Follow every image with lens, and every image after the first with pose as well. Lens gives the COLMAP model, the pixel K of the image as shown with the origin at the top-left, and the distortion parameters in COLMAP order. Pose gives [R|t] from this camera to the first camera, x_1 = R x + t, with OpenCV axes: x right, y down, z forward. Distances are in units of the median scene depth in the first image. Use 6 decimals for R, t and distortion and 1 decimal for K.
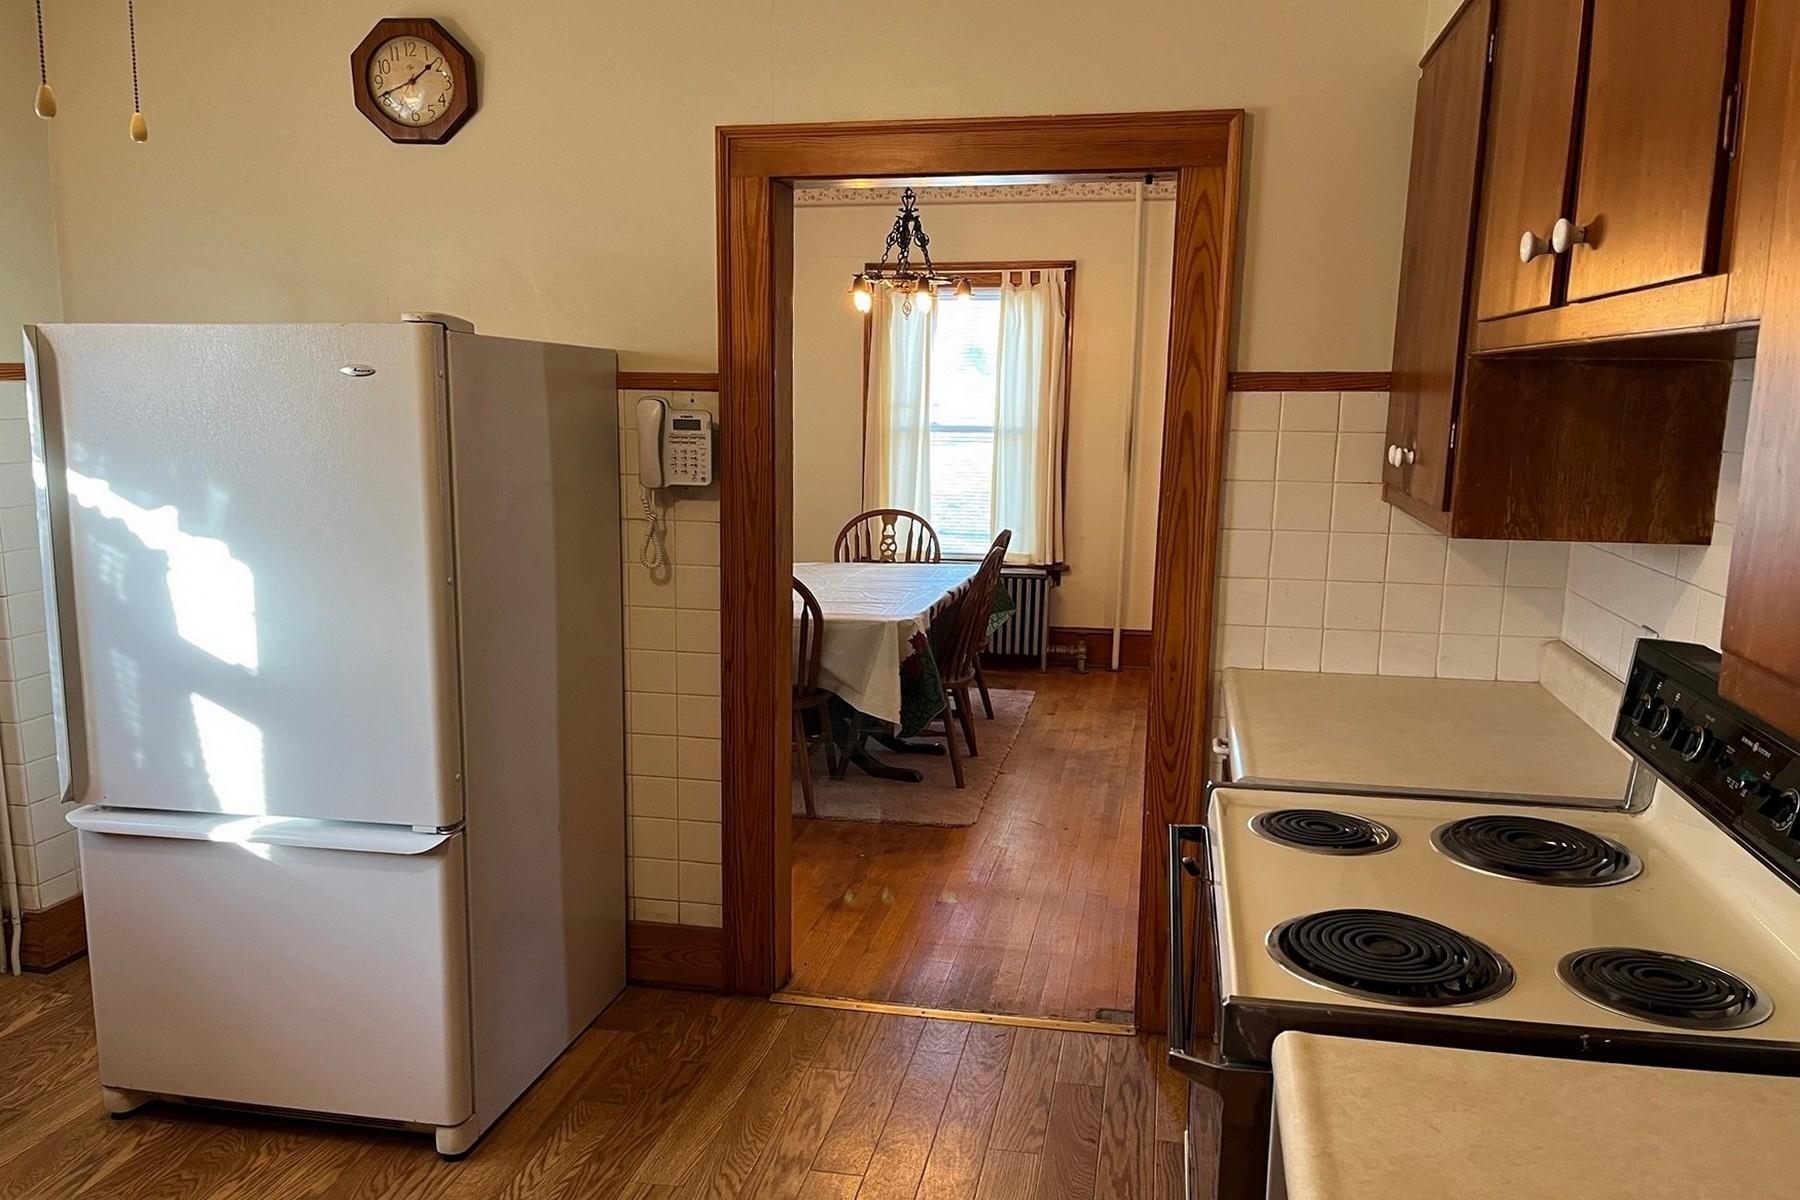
lens RADIAL K [[1341.3, 0, 897.6], [0, 1341.3, 624.2], [0, 0, 1]] dist [0.060412, -0.083718]
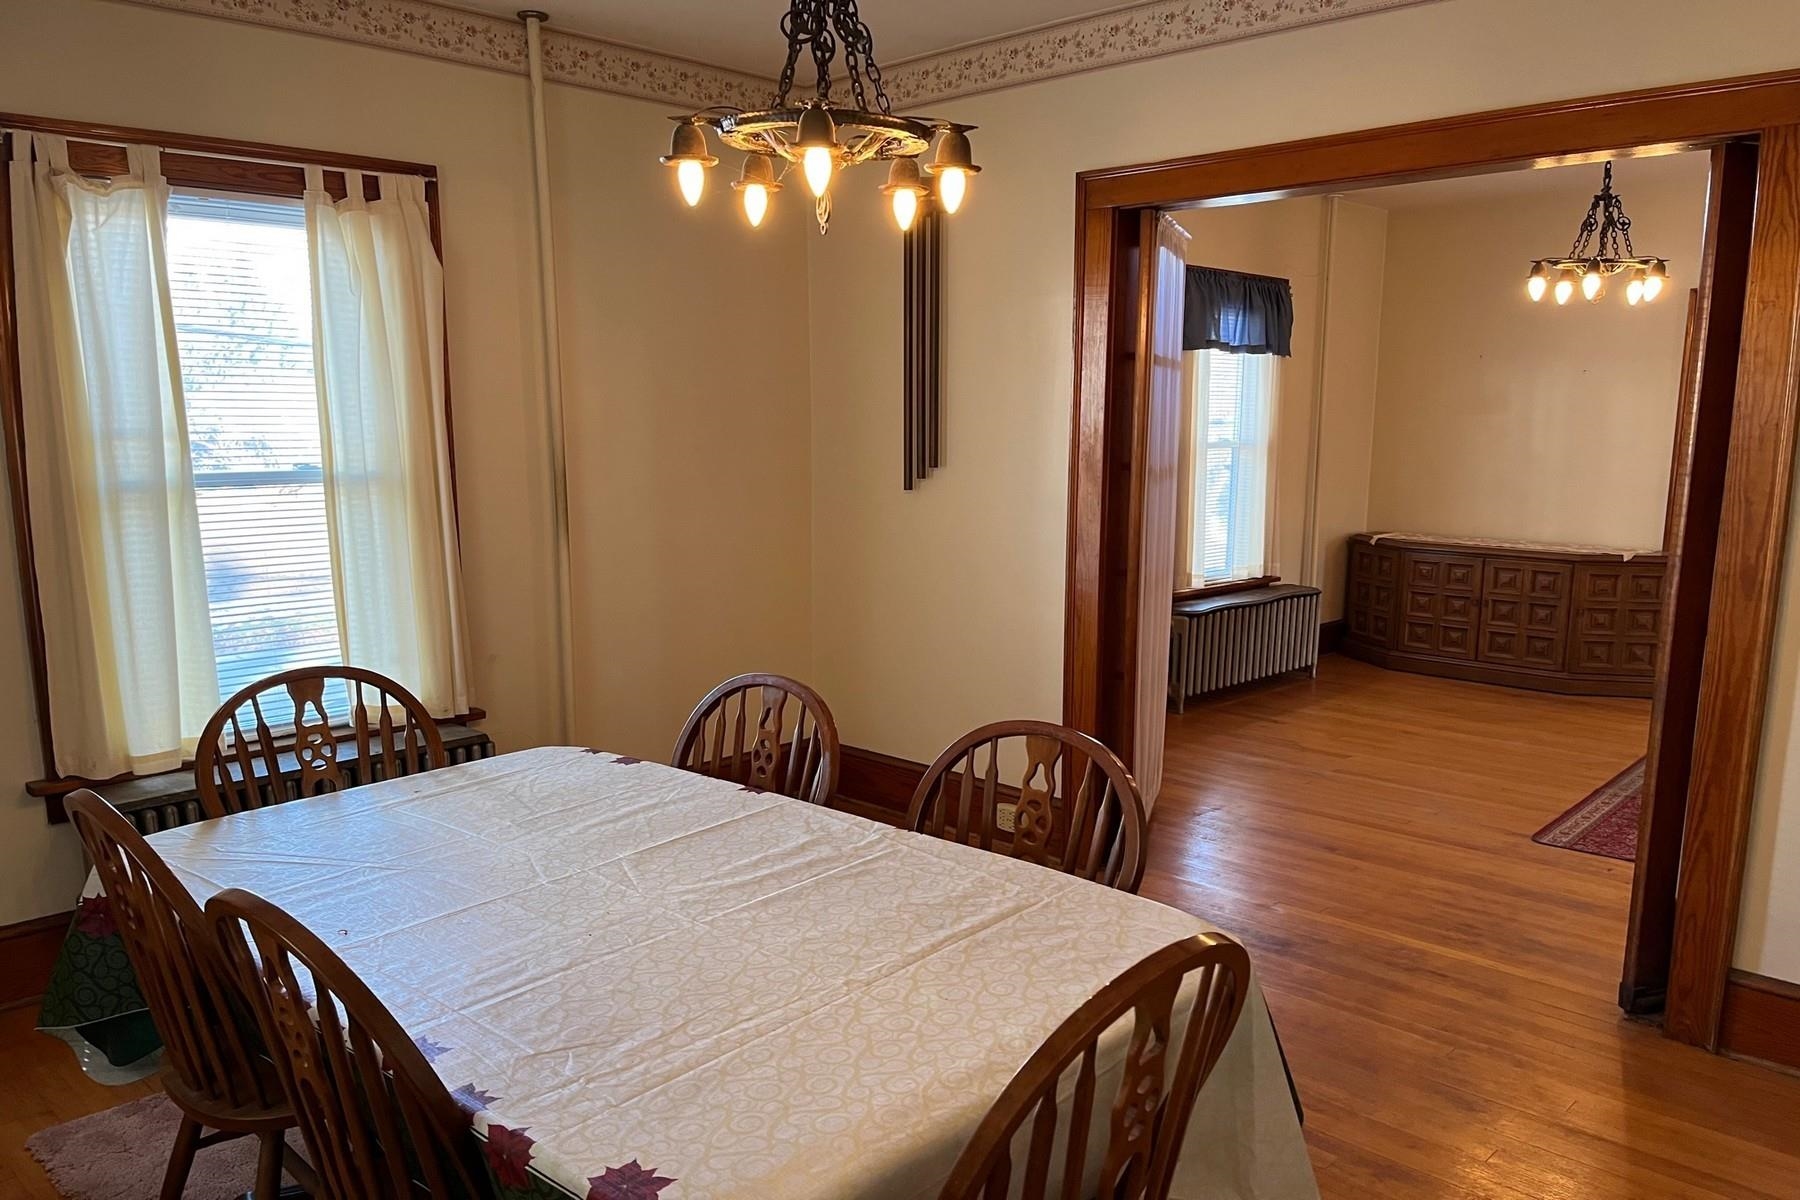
lens RADIAL K [[1356.6, 0, 906.0], [0, 1356.6, 637.1], [0, 0, 1]] dist [0.063525, -0.088567]
pose [[0.533600, -0.153218, 0.831742, -0.260012], [0.147466, 0.985243, 0.086890, -0.099133], [-0.832782, 0.076289, 0.548320, 0.542761]]
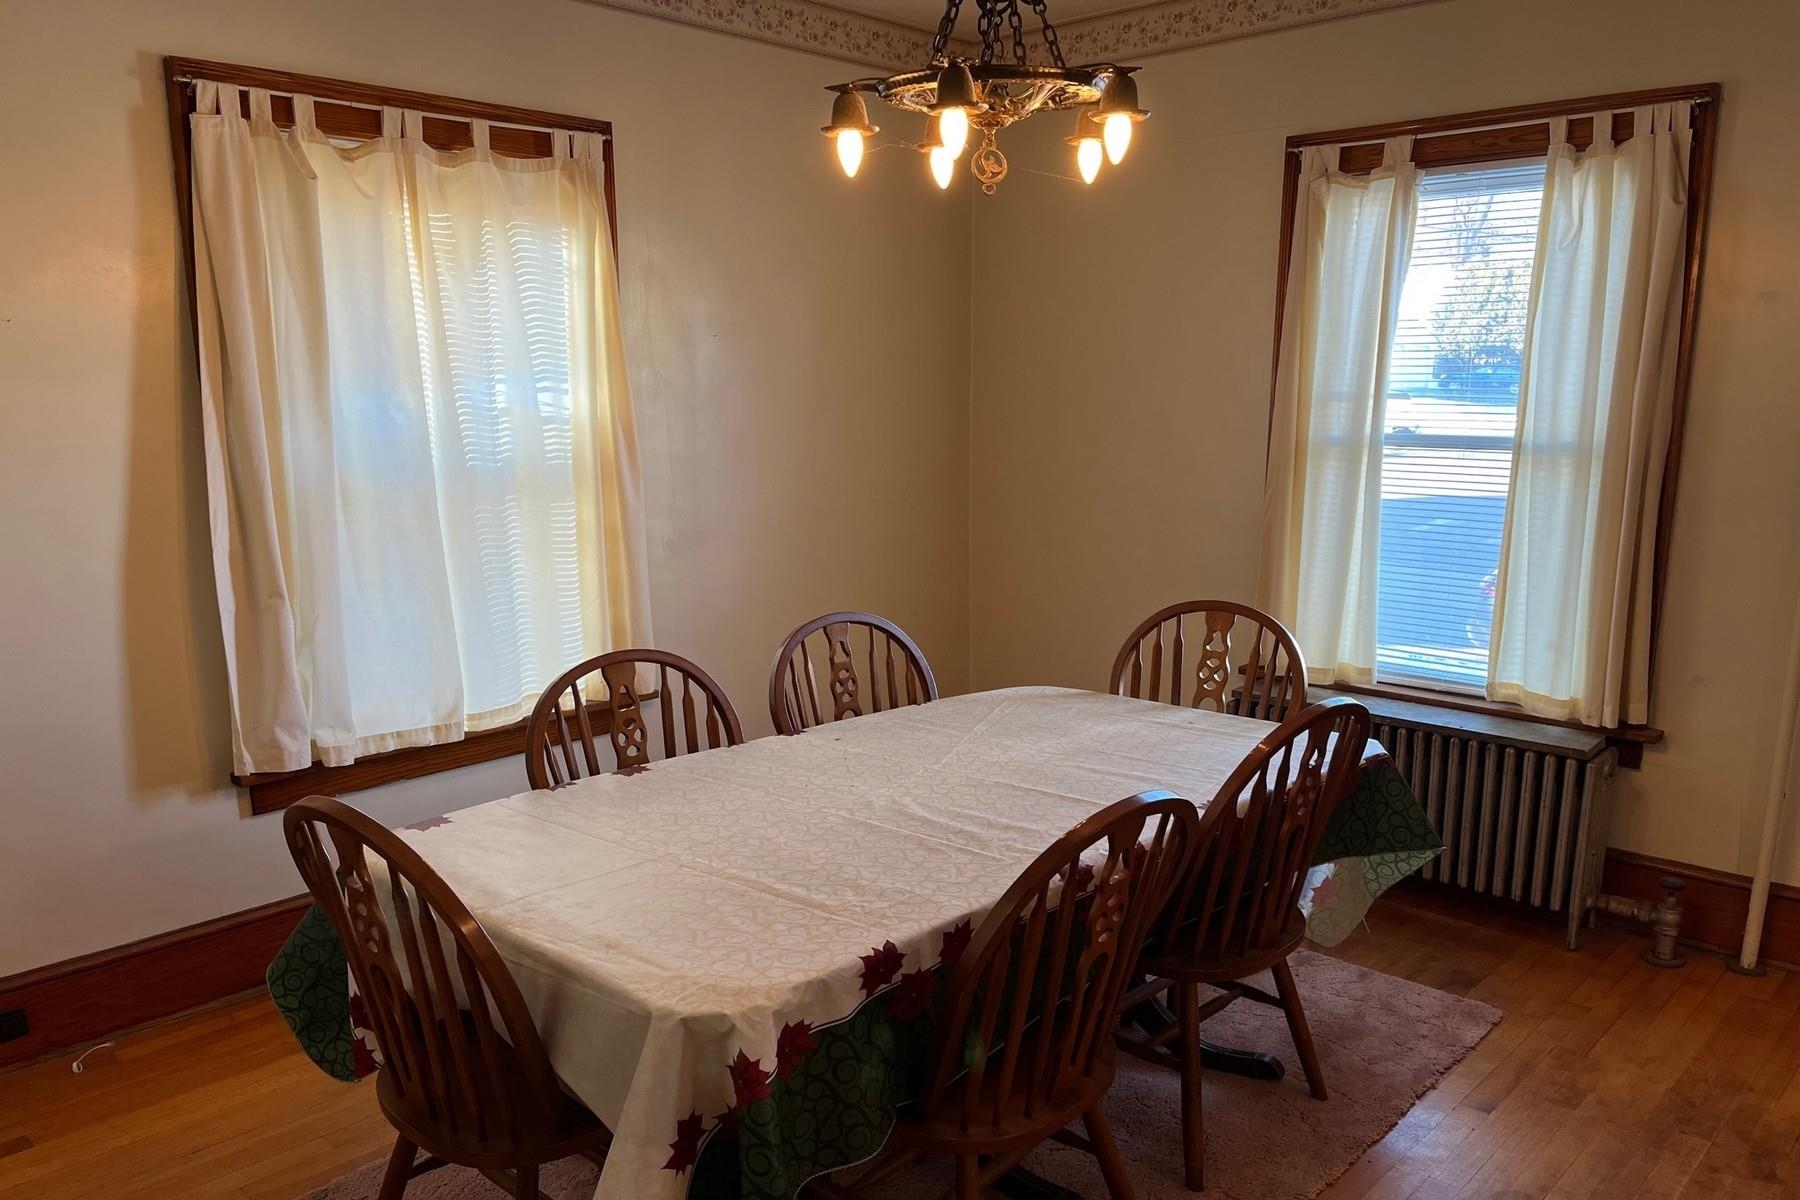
lens RADIAL K [[1356.6, 0, 906.0], [0, 1356.6, 637.1], [0, 0, 1]] dist [0.063525, -0.088567]
pose [[0.857154, 0.089726, -0.507185, 0.146582], [-0.079210, 0.995959, 0.042328, -0.079388], [0.508933, 0.003892, 0.860797, 0.457131]]
